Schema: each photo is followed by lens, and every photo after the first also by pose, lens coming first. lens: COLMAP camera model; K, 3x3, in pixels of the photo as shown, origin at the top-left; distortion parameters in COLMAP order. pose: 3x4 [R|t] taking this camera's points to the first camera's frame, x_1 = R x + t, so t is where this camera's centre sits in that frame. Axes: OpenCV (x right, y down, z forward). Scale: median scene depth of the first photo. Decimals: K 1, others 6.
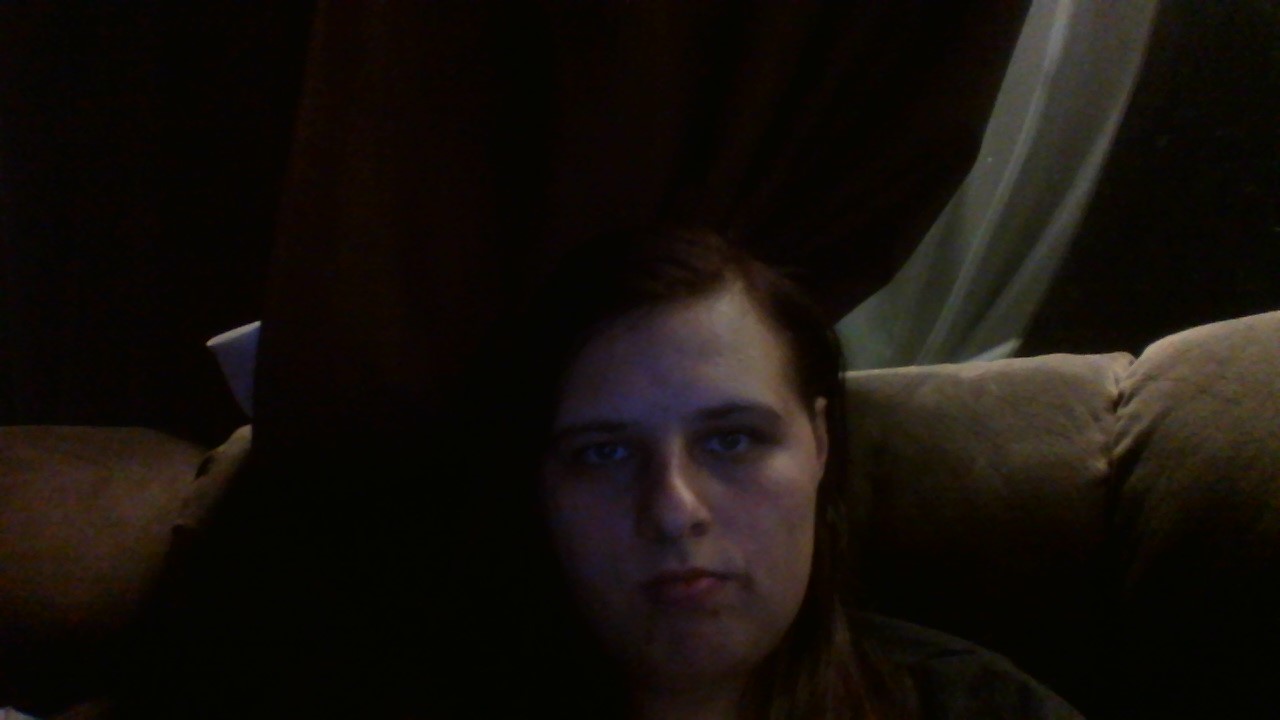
lens RADIAL K [[1063.1, 0, 640.0], [0, 1063.1, 360.0], [0, 0, 1]] dist [-0.008918, -0.012233]
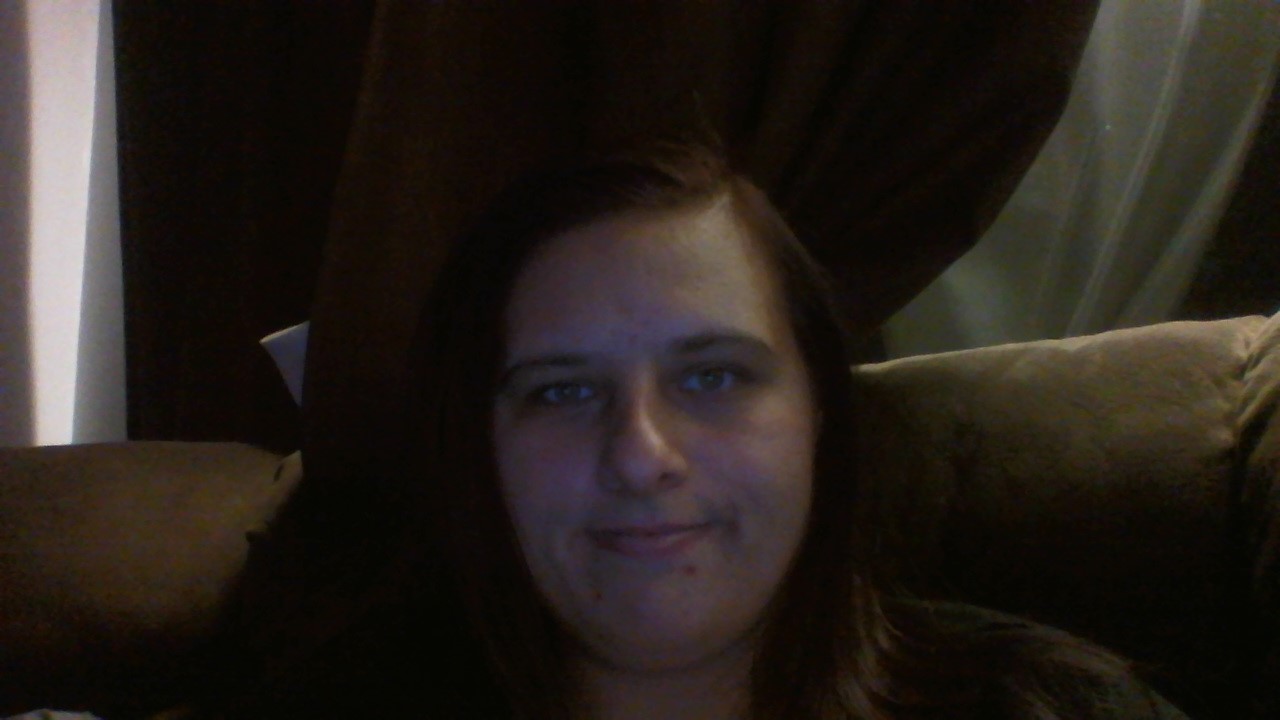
lens RADIAL K [[1063.1, 0, 640.0], [0, 1063.1, 360.0], [0, 0, 1]] dist [-0.008918, -0.012233]
pose [[0.990679, -0.031538, -0.132517, 0.081826], [0.027619, 0.999128, -0.031307, 0.051173], [0.133389, 0.027355, 0.990686, 0.088363]]
